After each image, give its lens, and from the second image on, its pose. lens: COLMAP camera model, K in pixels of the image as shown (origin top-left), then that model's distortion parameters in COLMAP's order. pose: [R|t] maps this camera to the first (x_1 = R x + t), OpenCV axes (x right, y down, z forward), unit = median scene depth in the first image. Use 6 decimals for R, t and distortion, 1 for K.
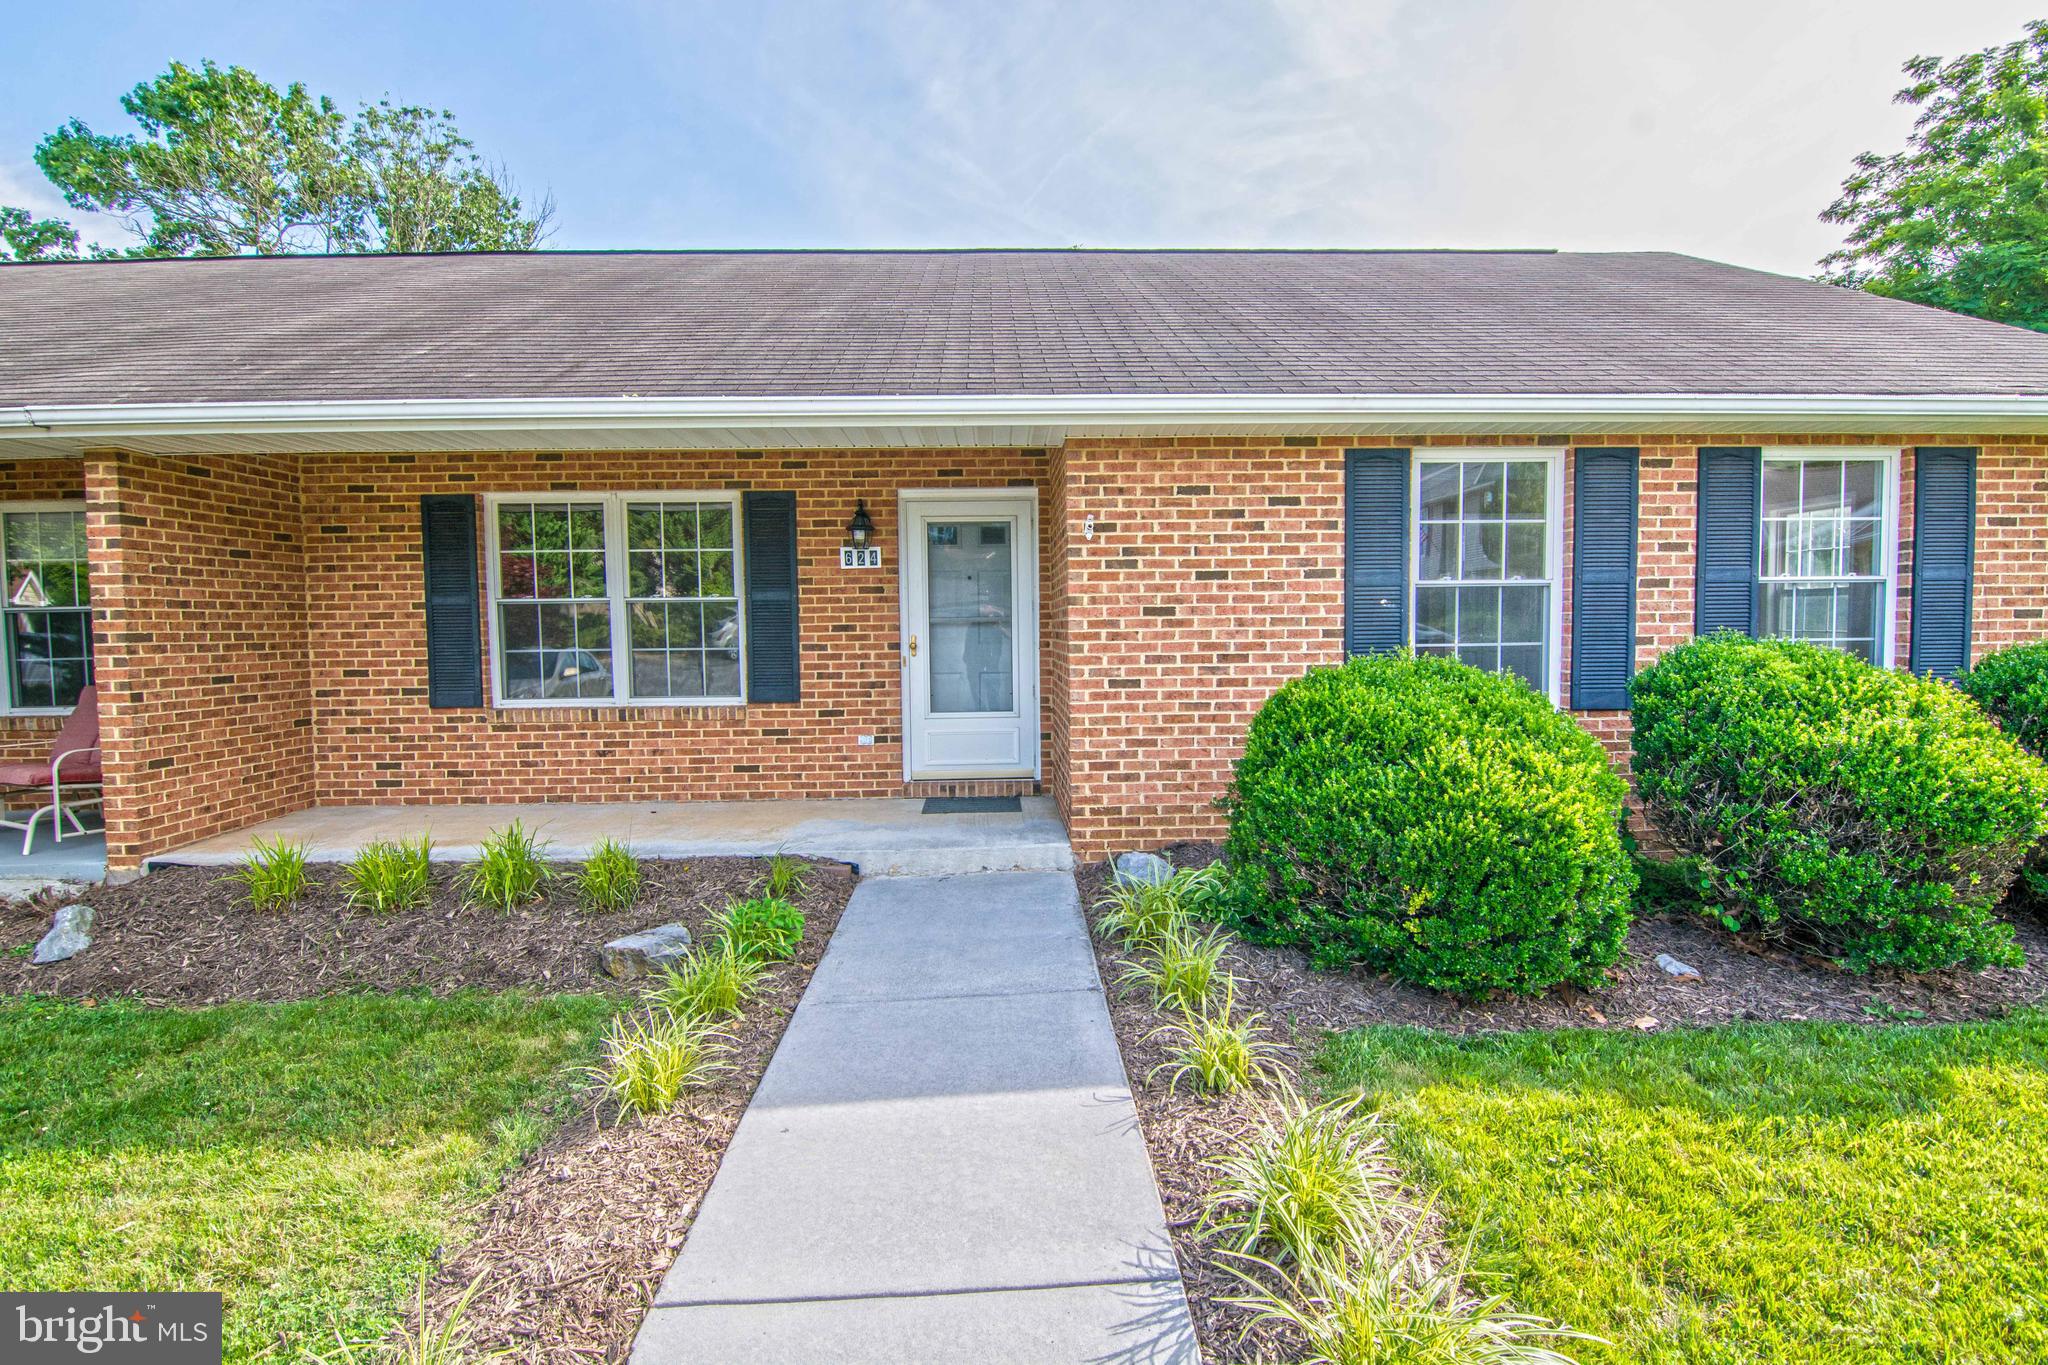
lens RADIAL K [[995.4, 0, 1021.7], [0, 995.4, 677.9], [0, 0, 1]] dist [-0.003417, -0.012600]
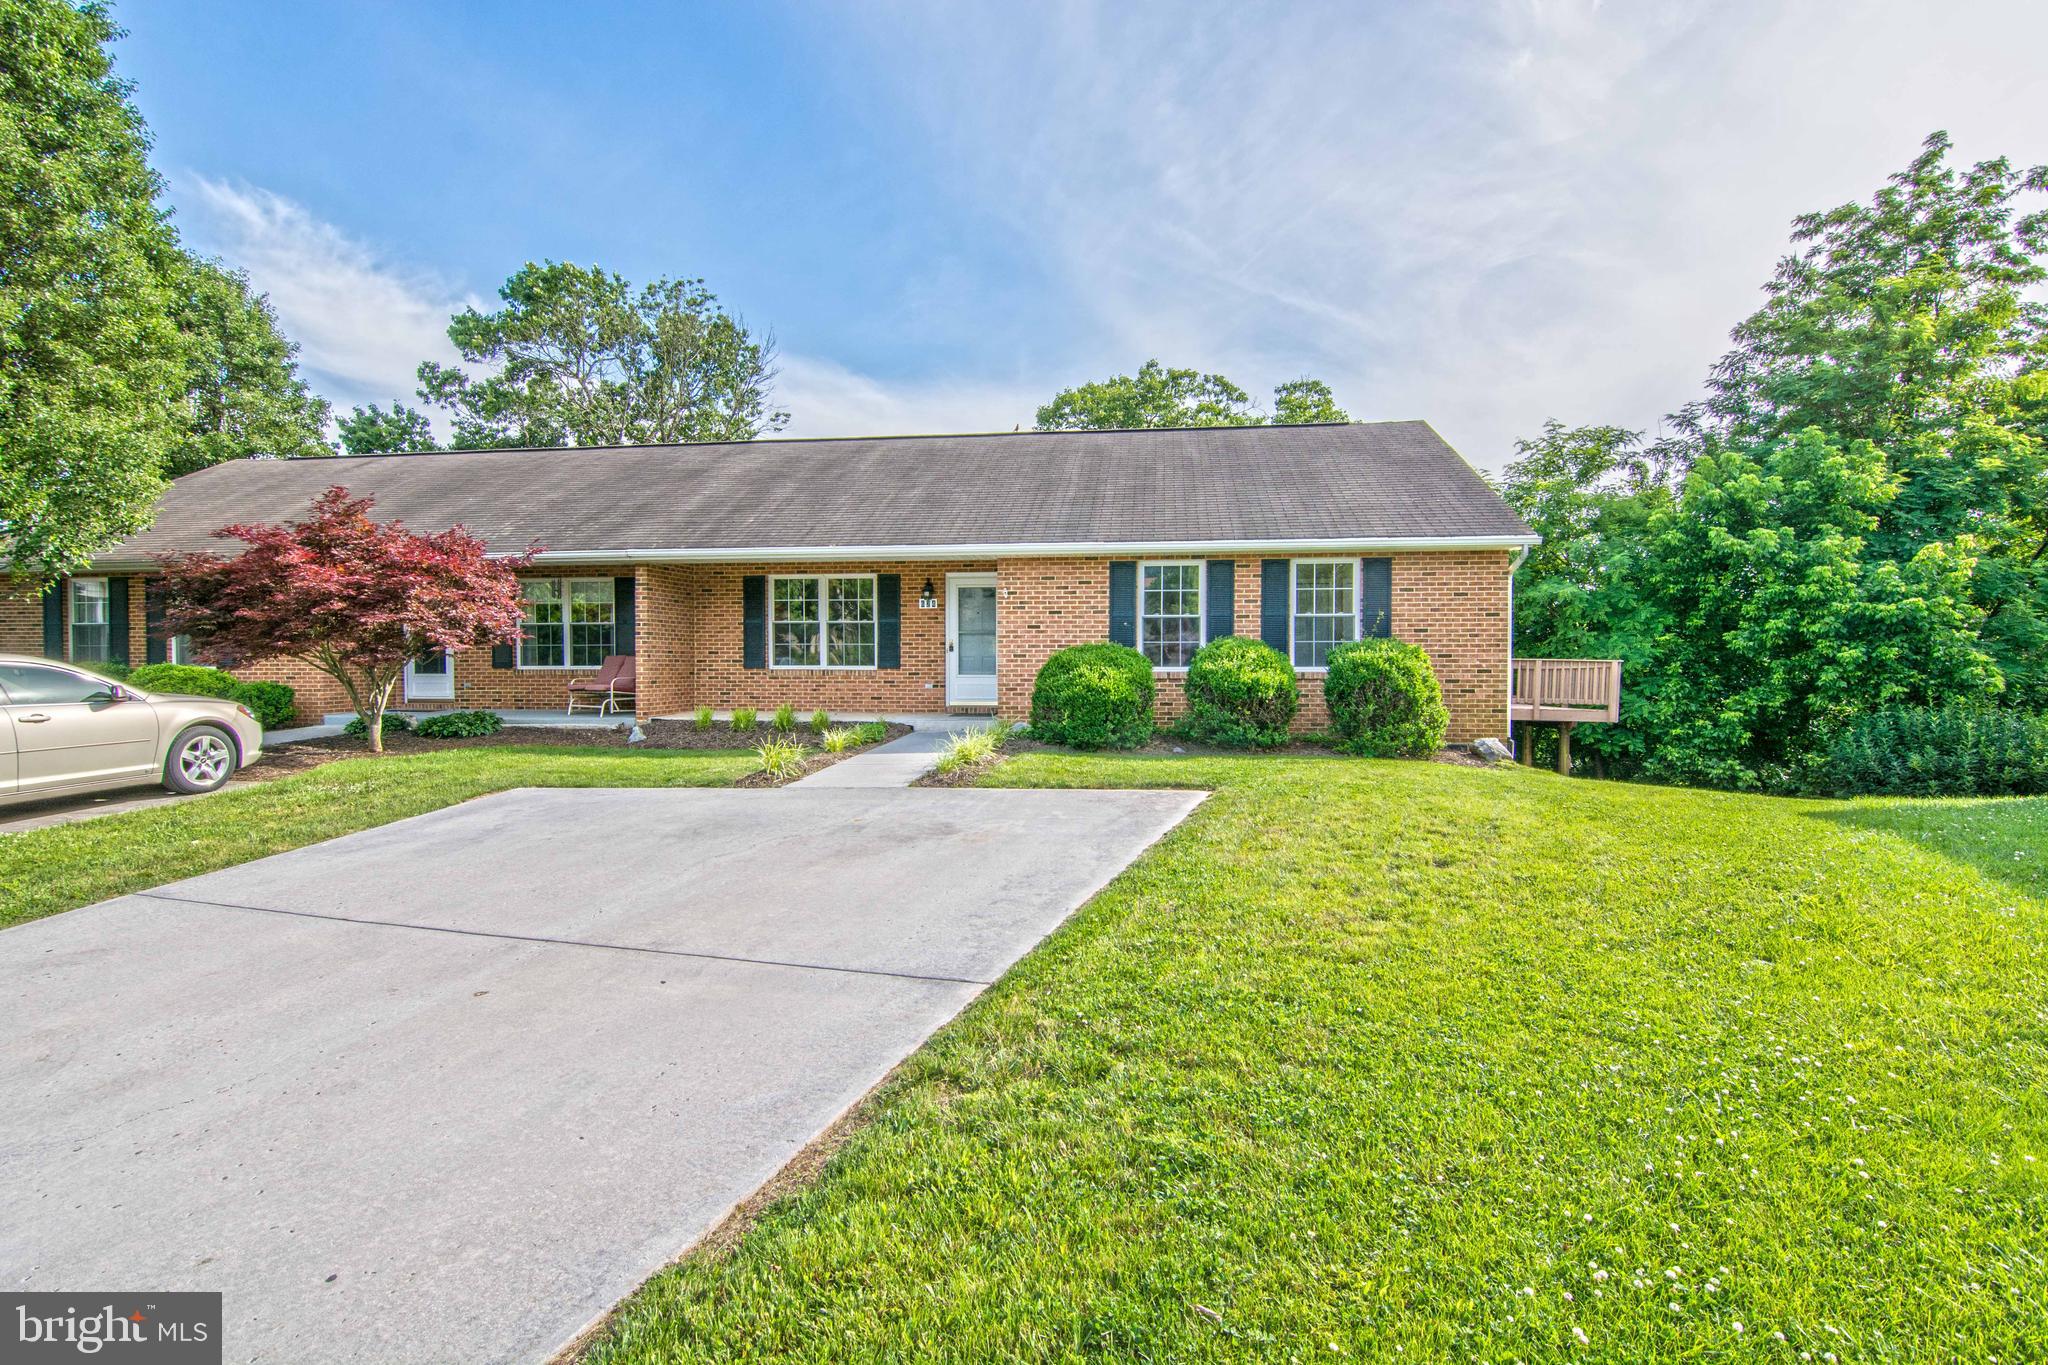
lens RADIAL K [[995.4, 0, 1021.7], [0, 995.4, 677.9], [0, 0, 1]] dist [-0.003417, -0.012600]
pose [[0.986109, 0.016190, -0.165311, 0.491781], [-0.021974, 0.999207, -0.033219, 0.135160], [0.164642, 0.036390, 0.985682, -1.364943]]
